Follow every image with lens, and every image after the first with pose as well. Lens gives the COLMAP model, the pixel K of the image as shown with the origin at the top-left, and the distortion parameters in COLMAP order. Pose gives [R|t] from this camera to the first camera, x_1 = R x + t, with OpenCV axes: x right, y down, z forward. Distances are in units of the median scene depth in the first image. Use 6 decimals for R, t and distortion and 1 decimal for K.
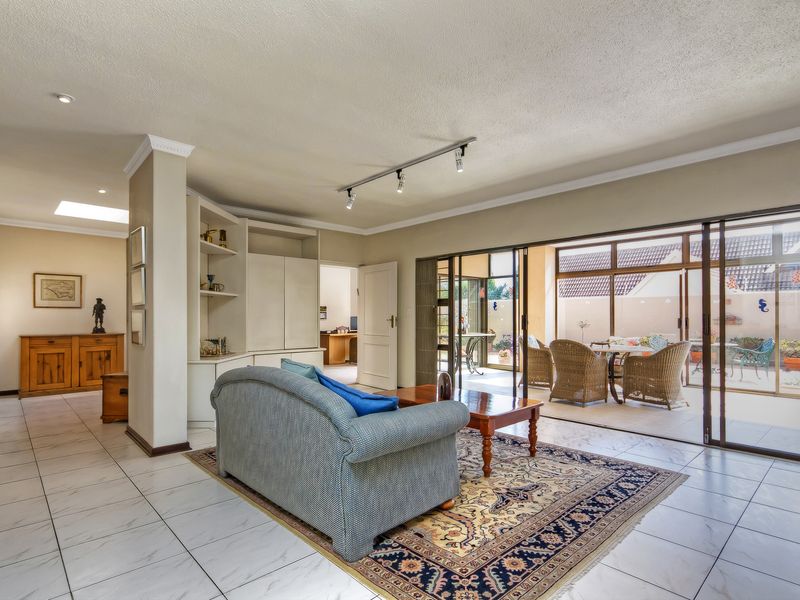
lens RADIAL K [[432.1, 0, 404.5], [0, 432.1, 306.9], [0, 0, 1]] dist [0.007637, 0.000256]
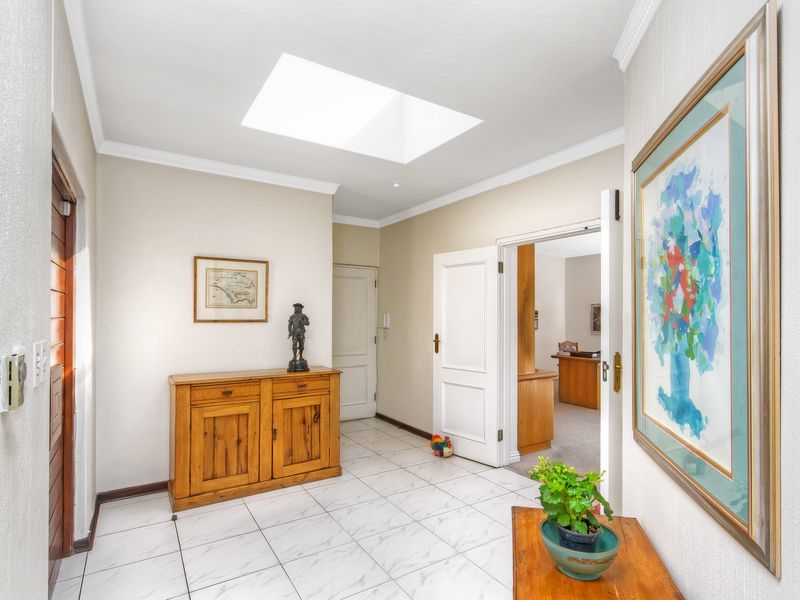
lens RADIAL K [[432.1, 0, 396.5], [0, 432.1, 303.7], [0, 0, 1]] dist [0.007637, 0.000256]
pose [[0.981175, 0.003361, -0.193094, -0.505757], [-0.003631, 0.999993, -0.001043, -0.020771], [0.193089, 0.001724, 0.981180, 0.528095]]
